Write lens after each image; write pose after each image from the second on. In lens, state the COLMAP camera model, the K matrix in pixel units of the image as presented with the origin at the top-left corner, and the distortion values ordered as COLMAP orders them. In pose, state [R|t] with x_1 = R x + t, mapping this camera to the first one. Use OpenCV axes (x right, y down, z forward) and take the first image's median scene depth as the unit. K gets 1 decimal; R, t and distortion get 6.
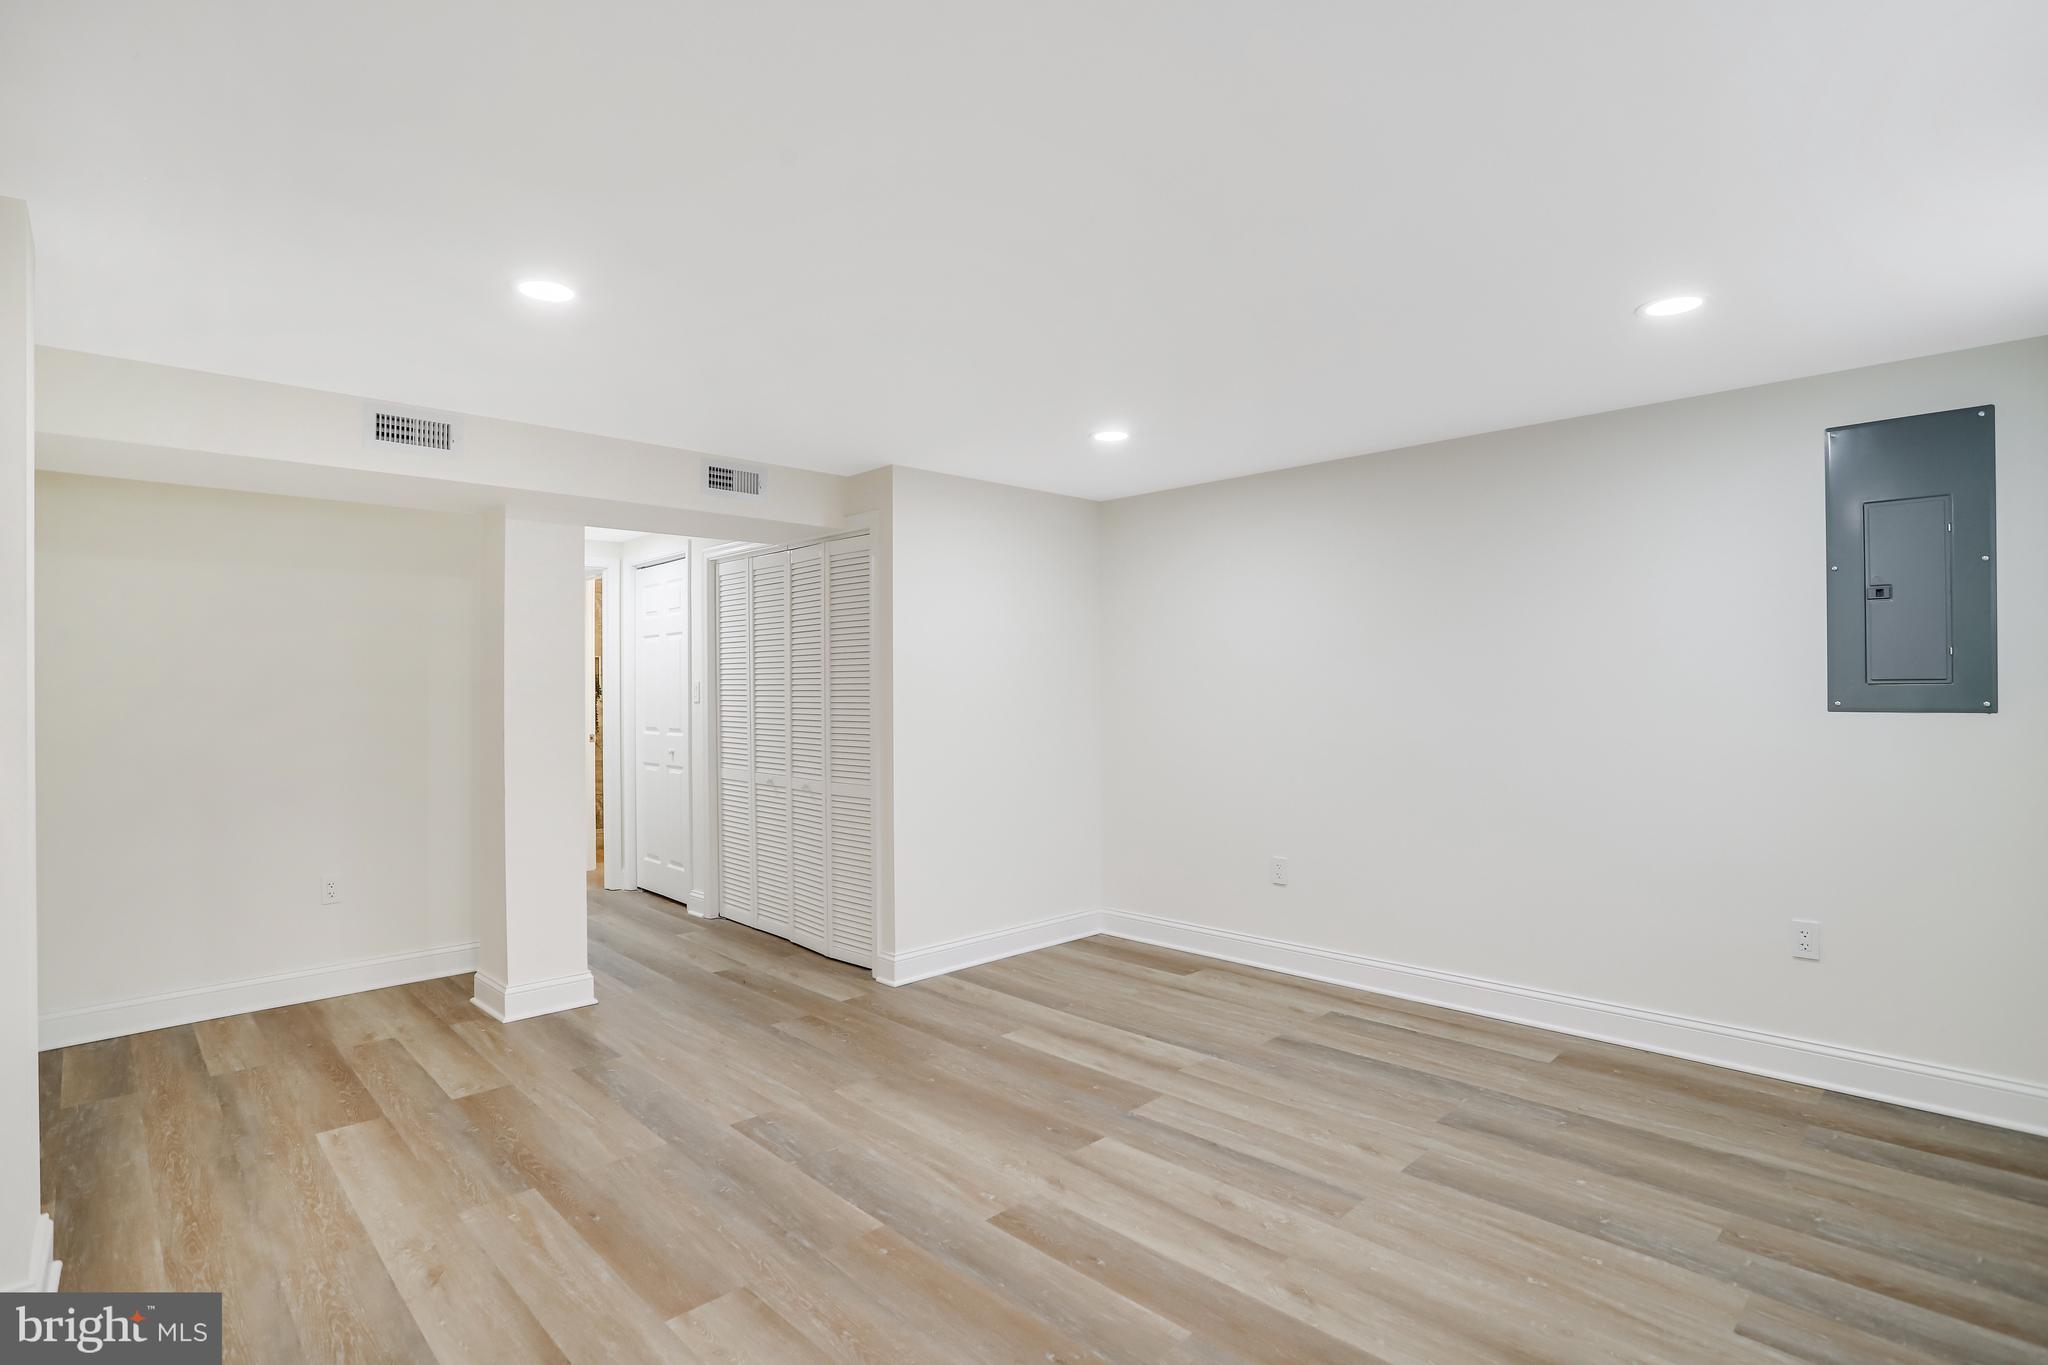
lens RADIAL K [[1005.0, 0, 1031.3], [0, 1005.0, 686.0], [0, 0, 1]] dist [-0.075965, 0.035220]
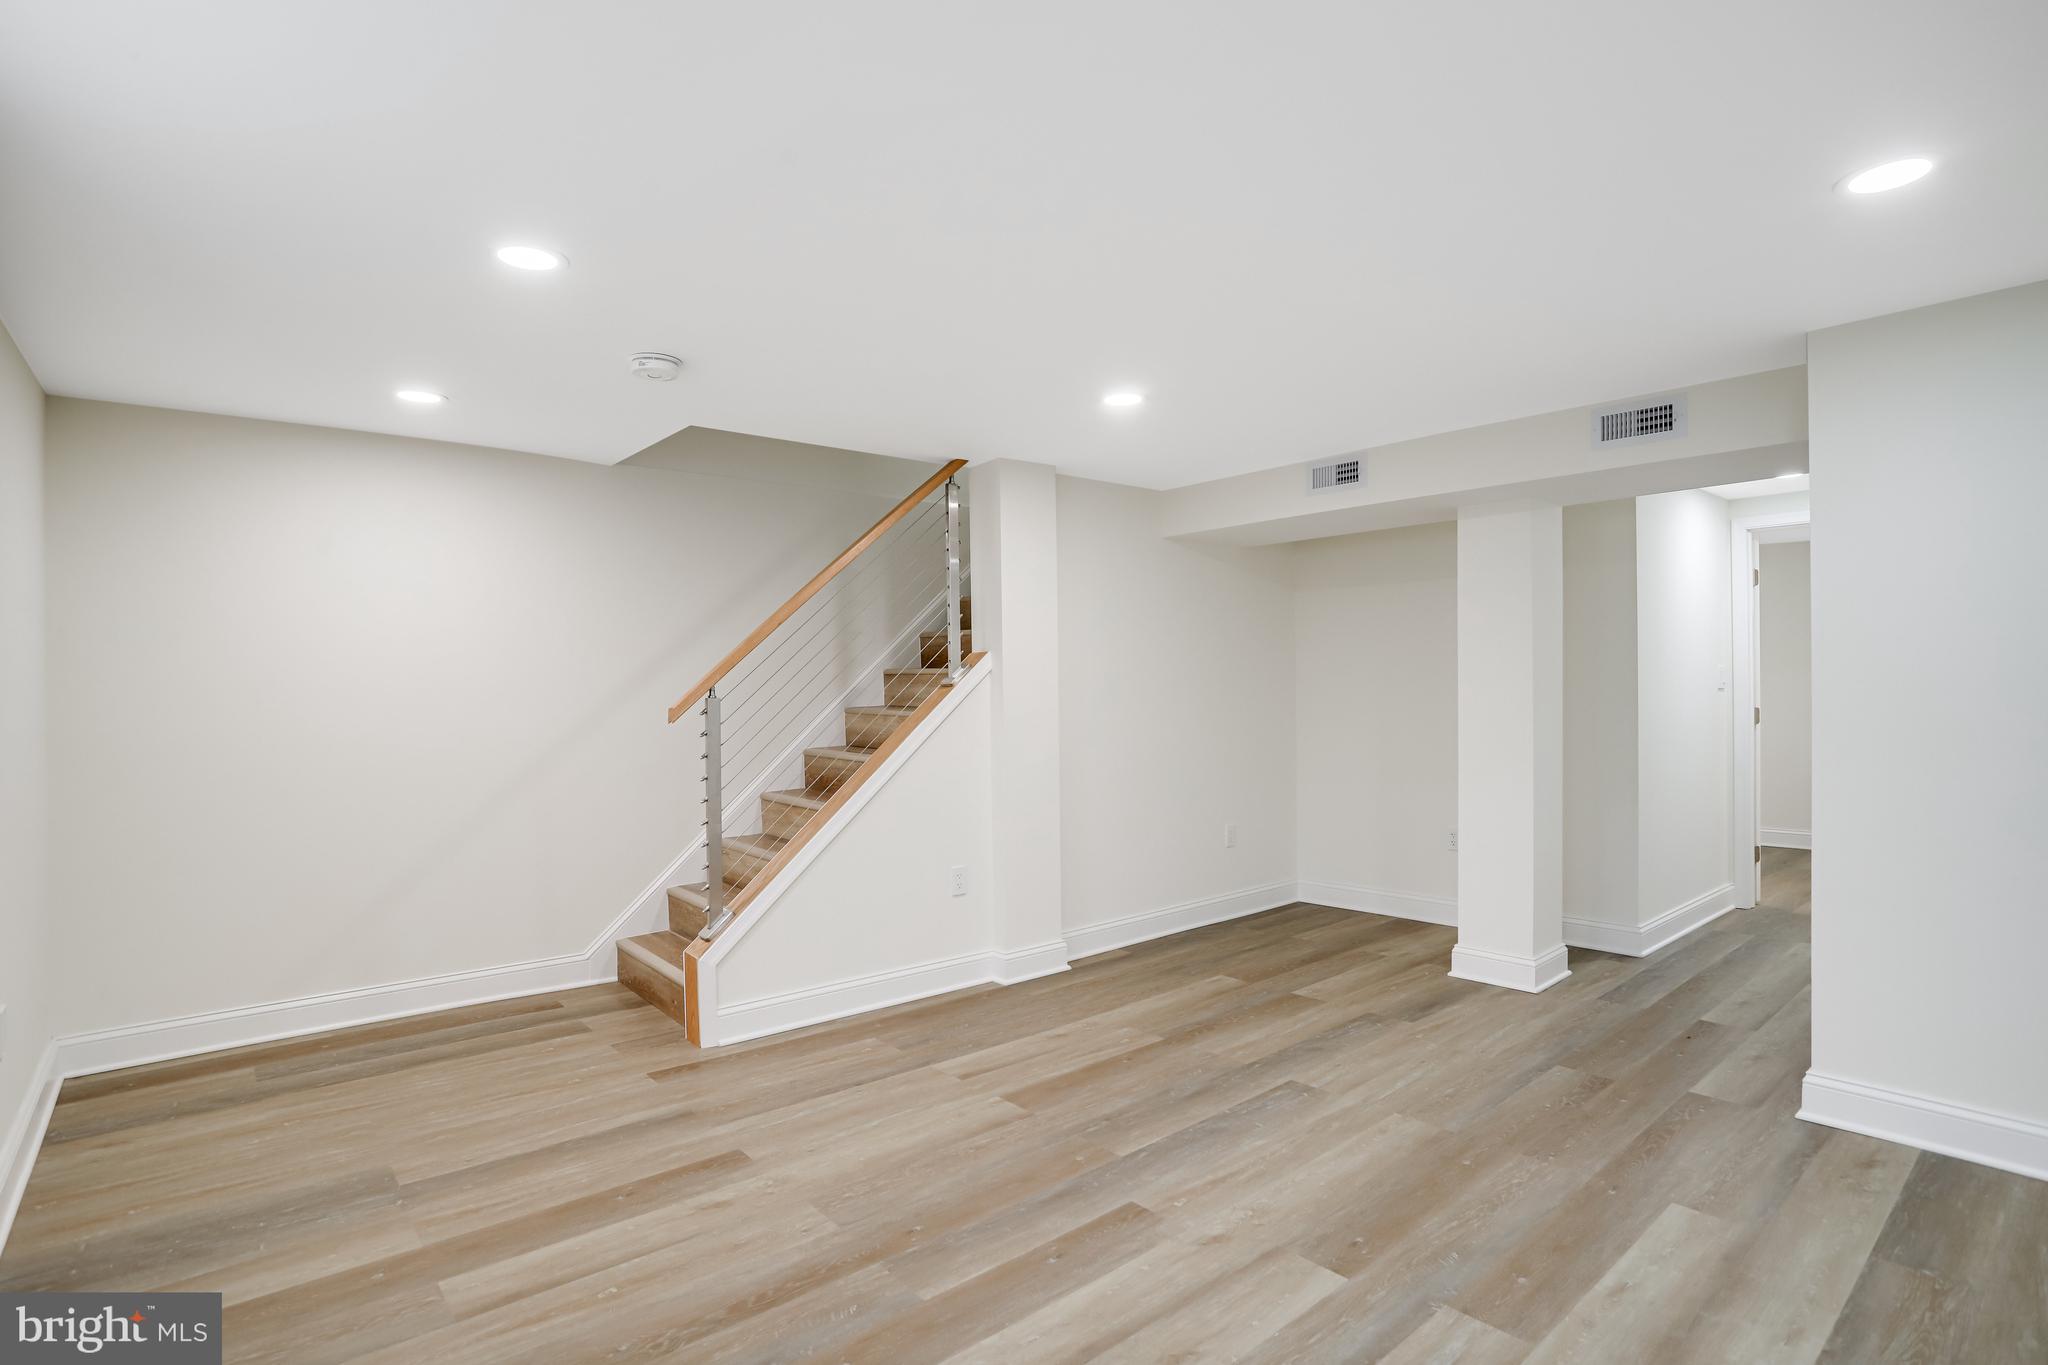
lens RADIAL K [[1005.0, 0, 1031.3], [0, 1005.0, 686.0], [0, 0, 1]] dist [-0.075965, 0.035220]
pose [[-0.065569, 0.007725, -0.997818, 0.836737], [0.016624, 0.999840, 0.006648, 0.000288], [0.997710, -0.016152, -0.065687, 0.834443]]
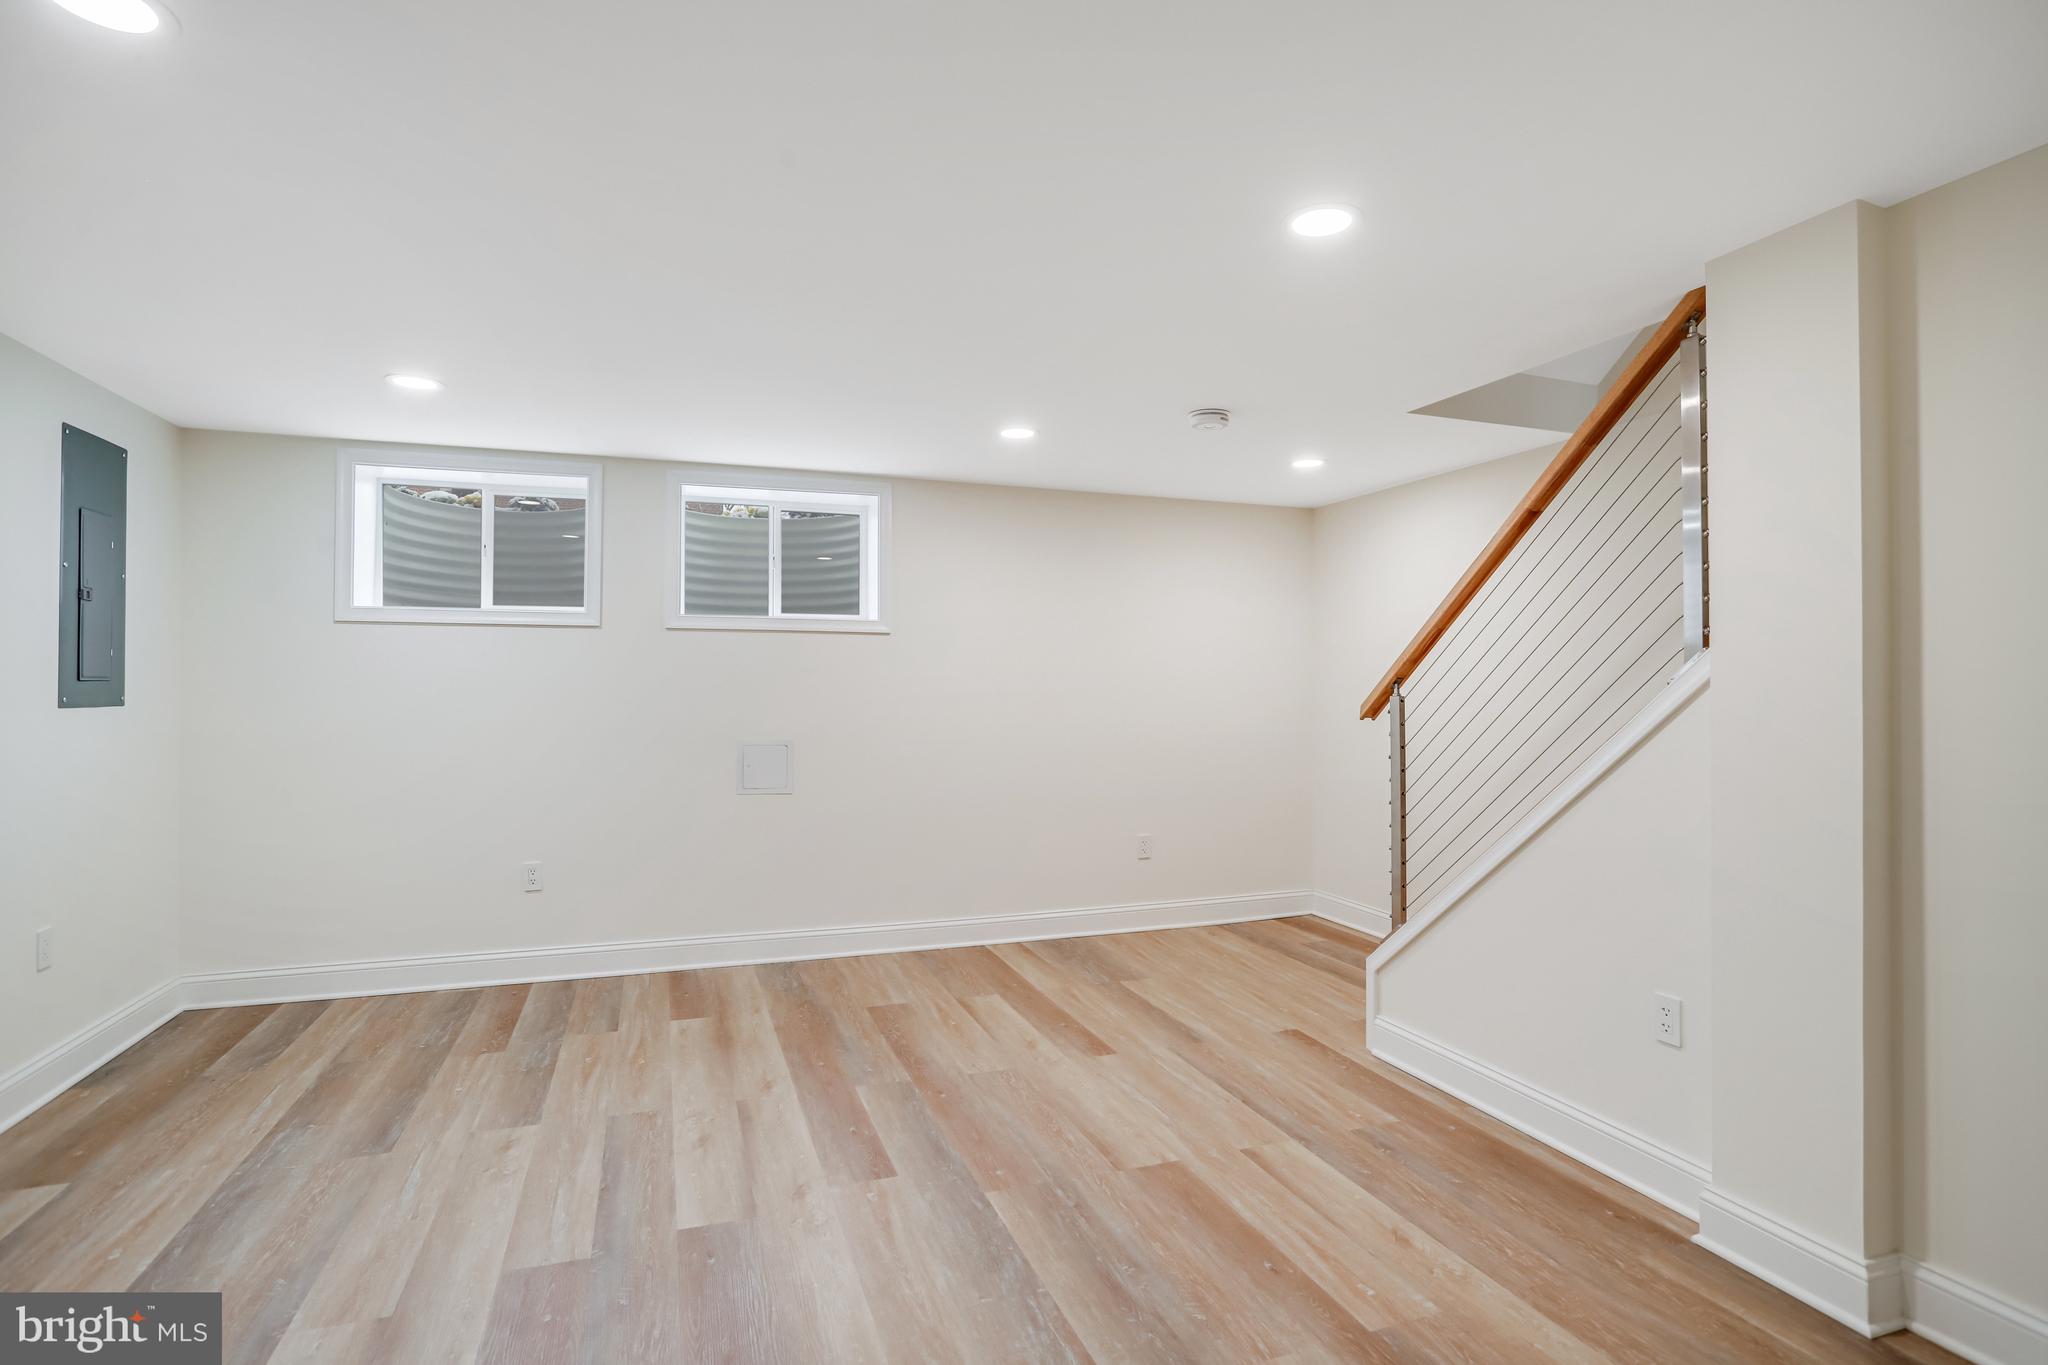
lens RADIAL K [[1005.0, 0, 1031.3], [0, 1005.0, 686.0], [0, 0, 1]] dist [-0.075965, 0.035220]
pose [[-0.912870, 0.006060, 0.408206, -0.532406], [0.002657, 0.999957, -0.008903, 0.016794], [-0.408242, -0.007043, -0.912846, 1.651804]]
